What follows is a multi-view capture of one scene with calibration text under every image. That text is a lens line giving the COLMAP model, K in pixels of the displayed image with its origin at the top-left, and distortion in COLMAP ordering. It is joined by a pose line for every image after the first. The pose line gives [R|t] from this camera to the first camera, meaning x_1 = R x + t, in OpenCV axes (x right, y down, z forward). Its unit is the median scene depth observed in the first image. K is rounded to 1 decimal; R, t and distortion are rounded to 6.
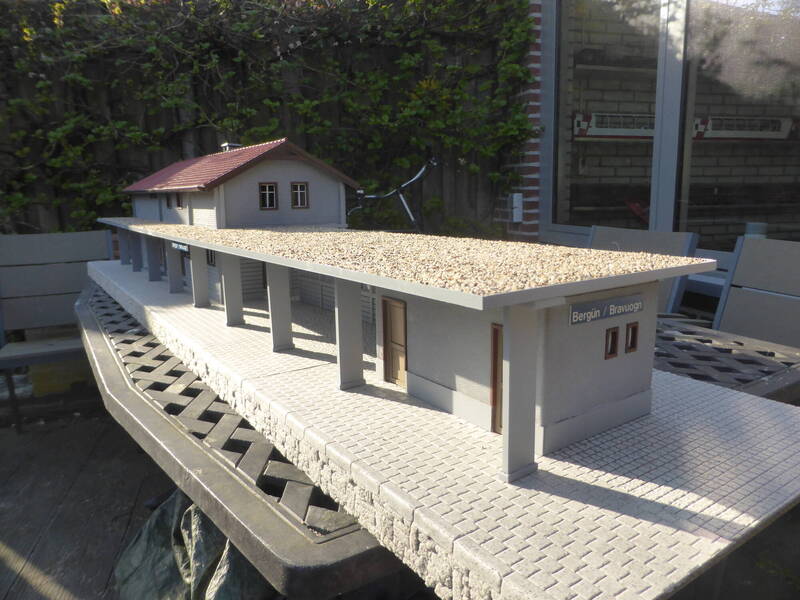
lens RADIAL K [[563.9, 0, 400.0], [0, 563.9, 300.0], [0, 0, 1]] dist [-0.061412, 0.069109]
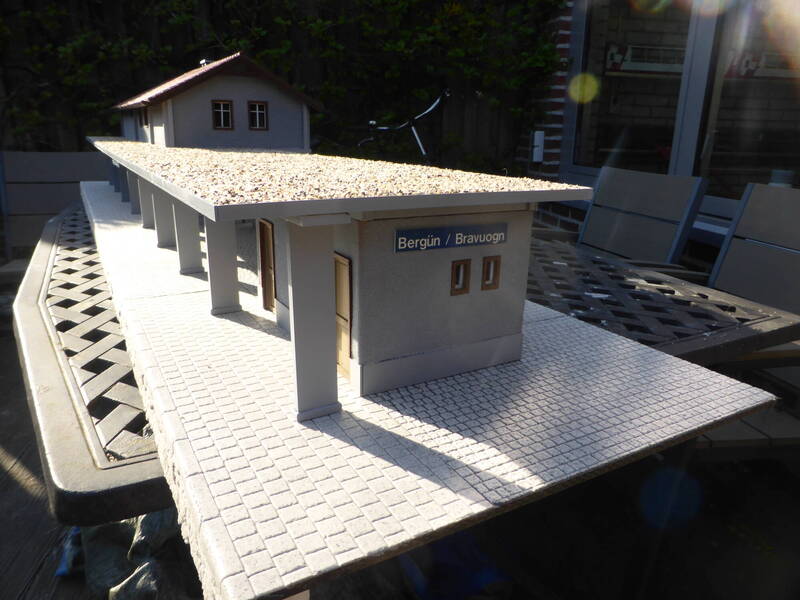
lens RADIAL K [[562.1, 0, 404.3], [0, 562.1, 297.4], [0, 0, 1]] dist [-0.038012, 0.046098]
pose [[0.996432, 0.057427, -0.061855, 0.127019], [-0.050861, 0.993387, 0.102938, 0.008075], [0.067358, -0.099424, 0.992763, 0.041481]]
